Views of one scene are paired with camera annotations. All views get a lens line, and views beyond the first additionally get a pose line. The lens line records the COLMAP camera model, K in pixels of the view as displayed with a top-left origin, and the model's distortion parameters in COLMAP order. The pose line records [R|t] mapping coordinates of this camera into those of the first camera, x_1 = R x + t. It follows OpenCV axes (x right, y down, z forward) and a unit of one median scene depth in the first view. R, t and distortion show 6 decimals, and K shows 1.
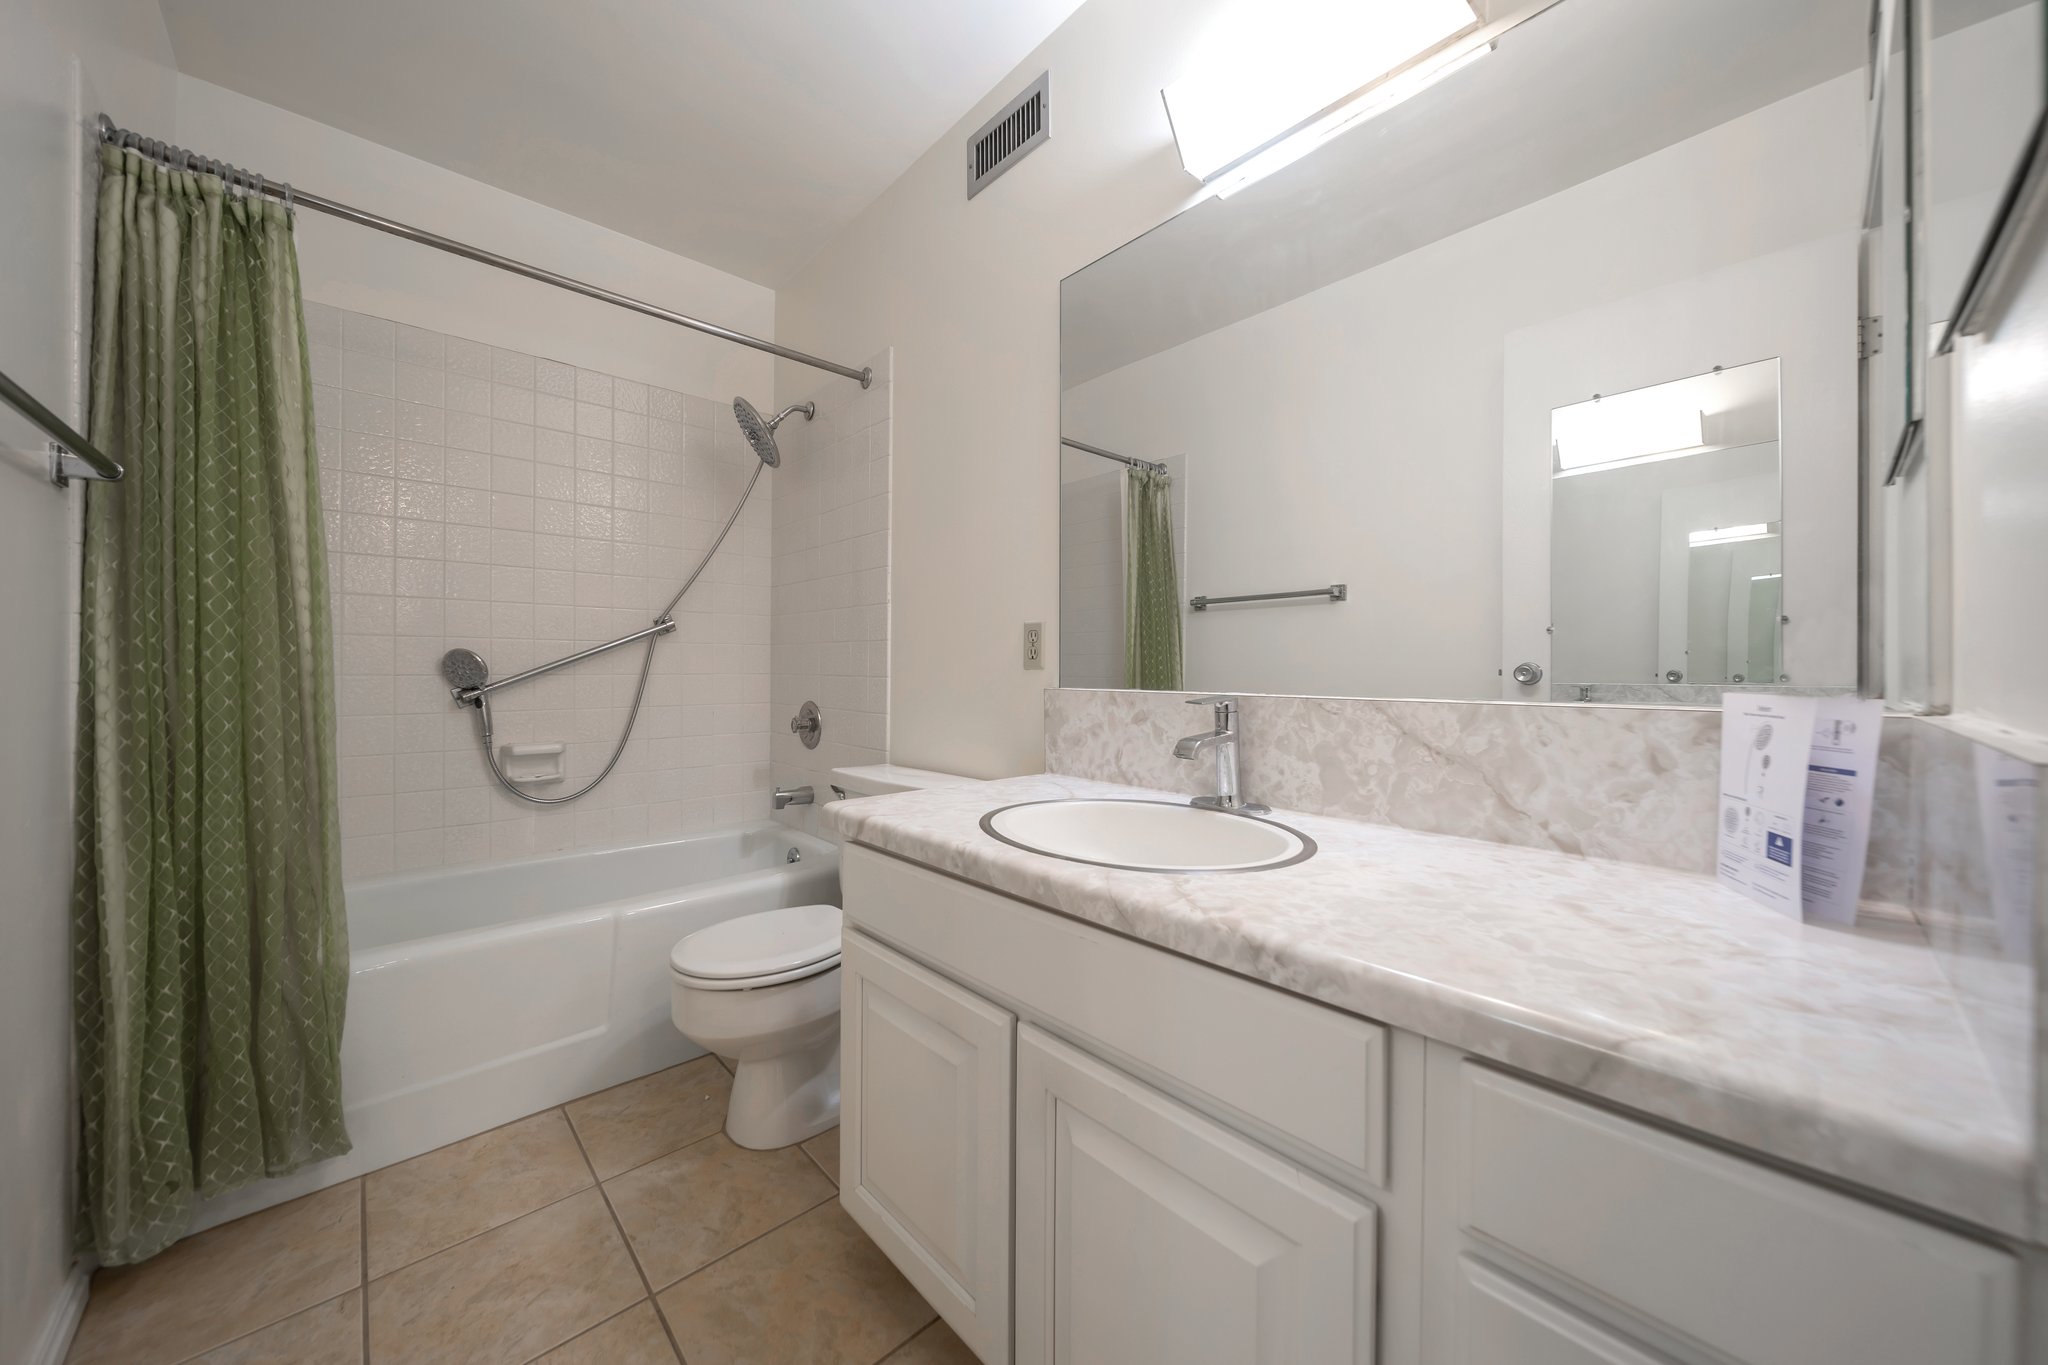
lens RADIAL K [[751.8, 0, 1016.9], [0, 751.8, 676.0], [0, 0, 1]] dist [-0.001784, -0.000145]
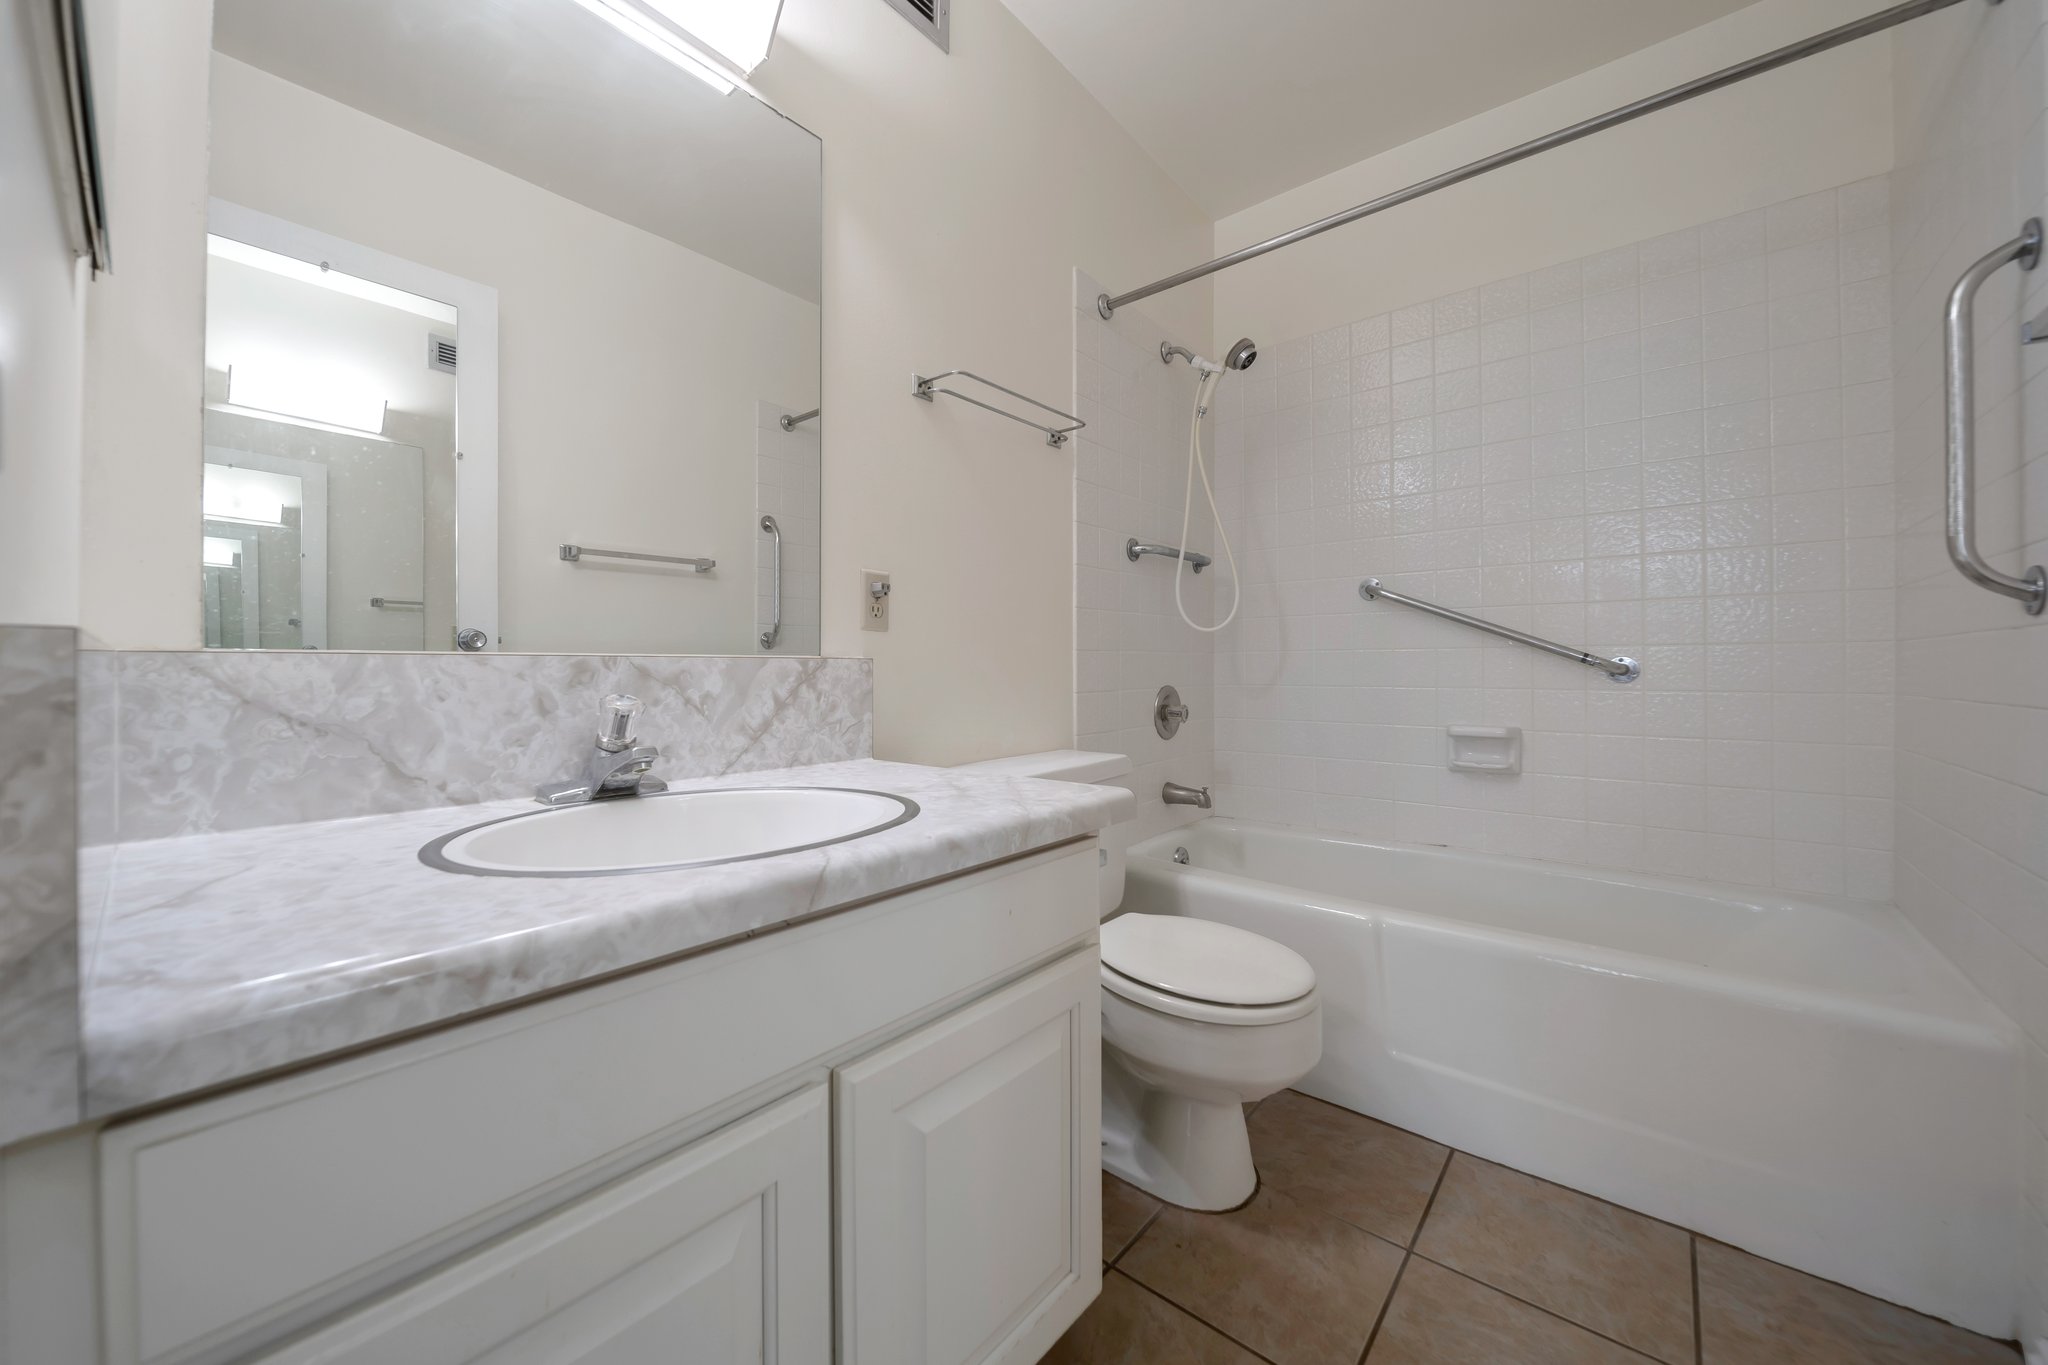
lens RADIAL K [[751.8, 0, 1023.1], [0, 751.8, 672.6], [0, 0, 1]] dist [-0.001784, -0.000145]
pose [[-0.146623, -0.010720, 0.989134, -0.685476], [0.020274, 0.999699, 0.013840, 0.128962], [-0.988985, 0.022083, -0.146361, 0.917507]]
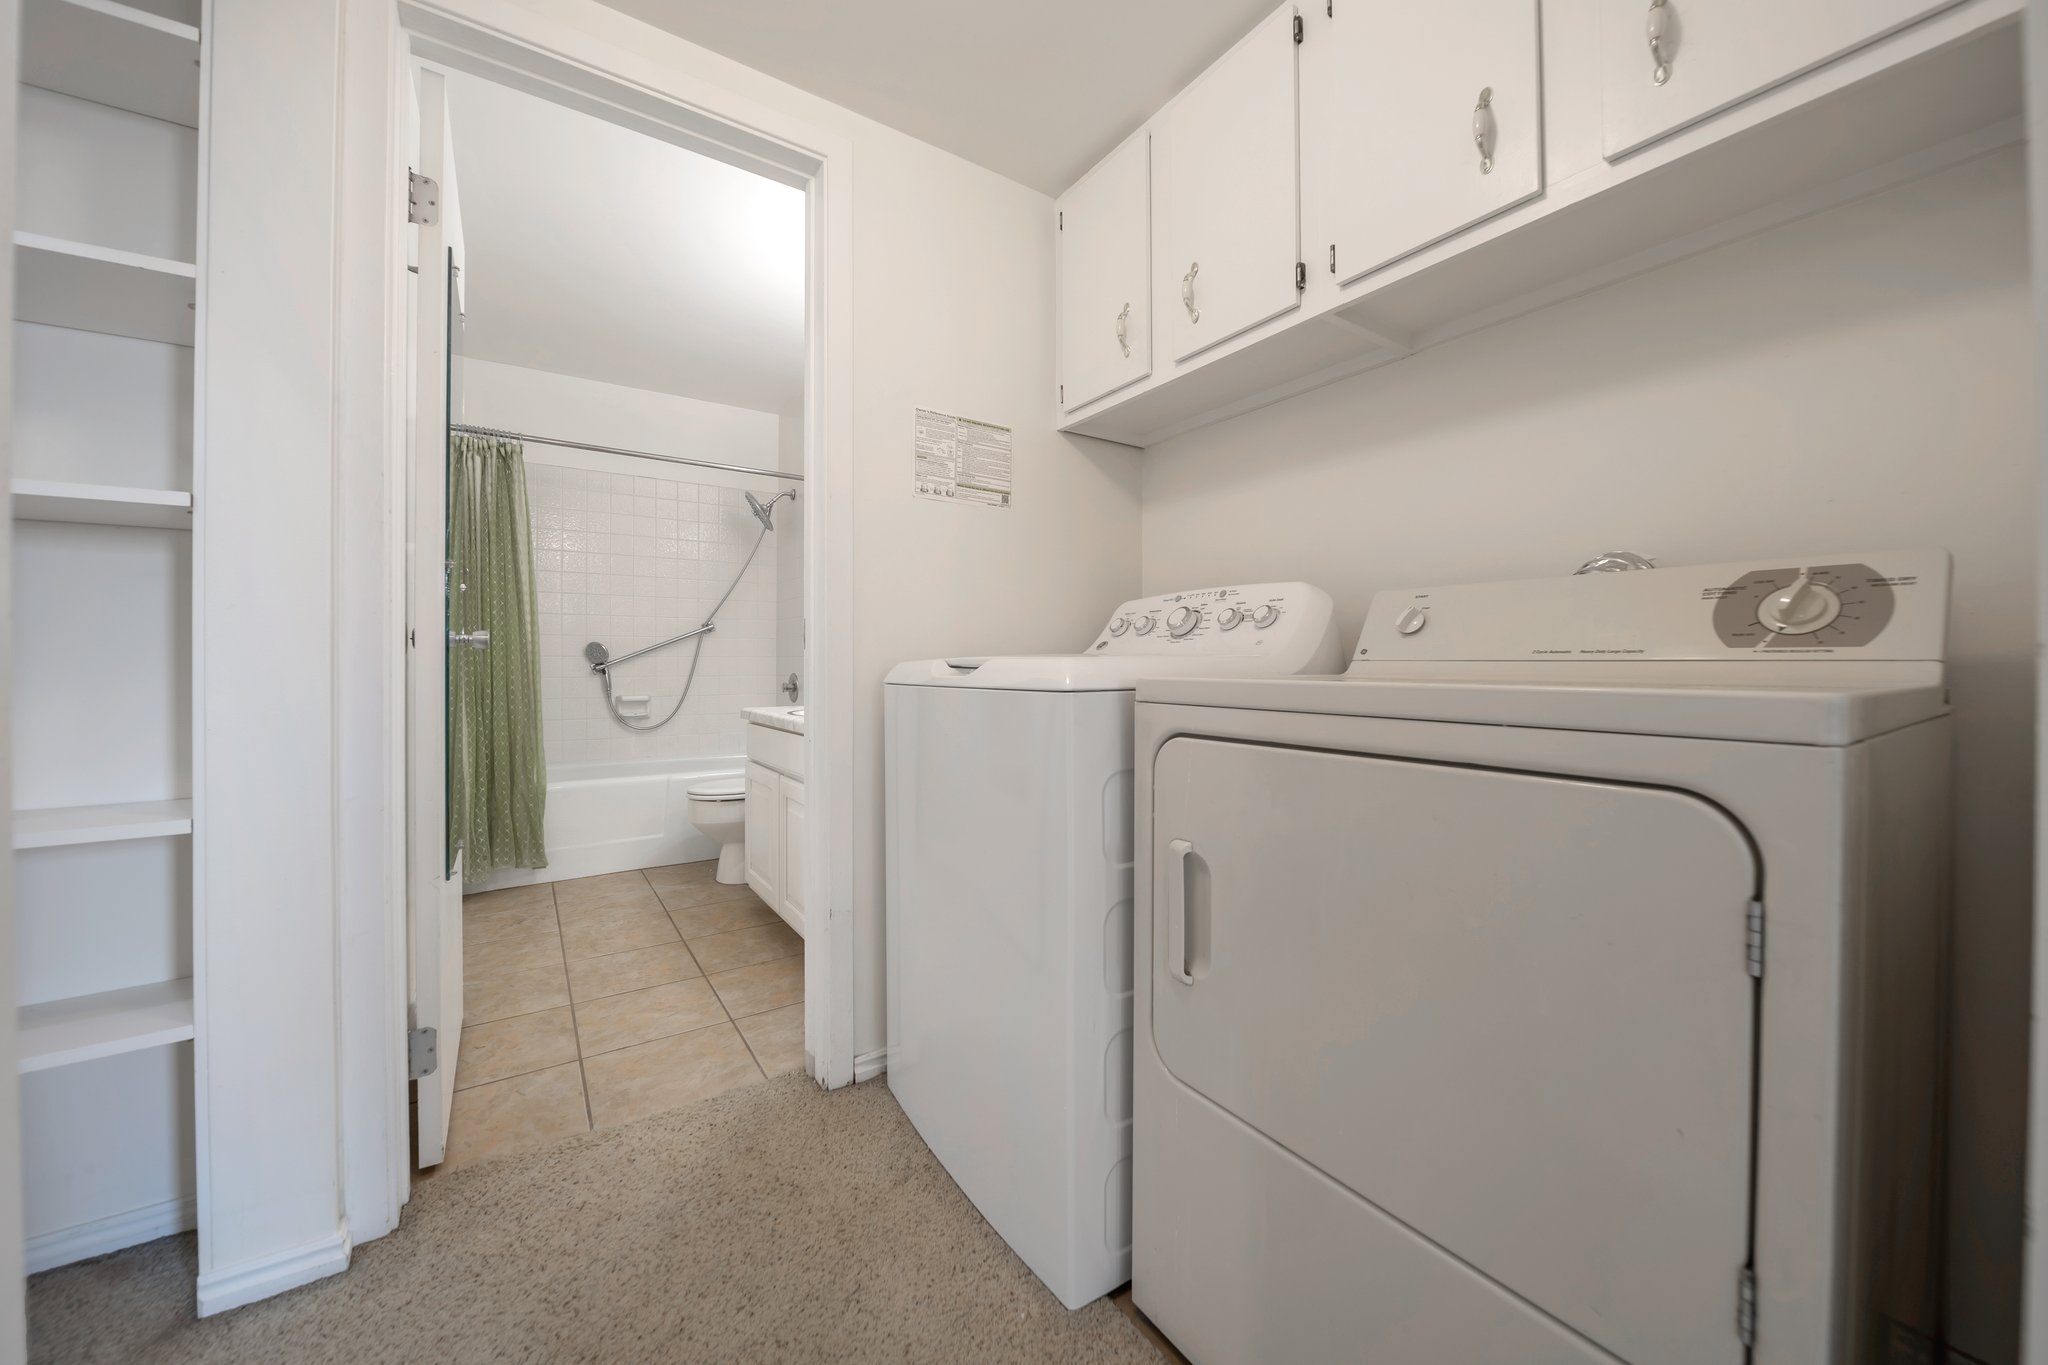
lens RADIAL K [[751.8, 0, 1030.8], [0, 751.8, 666.4], [0, 0, 1]] dist [-0.001784, -0.000145]
pose [[0.992766, -0.006630, -0.119884, 0.516290], [0.005948, 0.999964, -0.006044, 0.039308], [0.119919, 0.005287, 0.992770, -0.667766]]
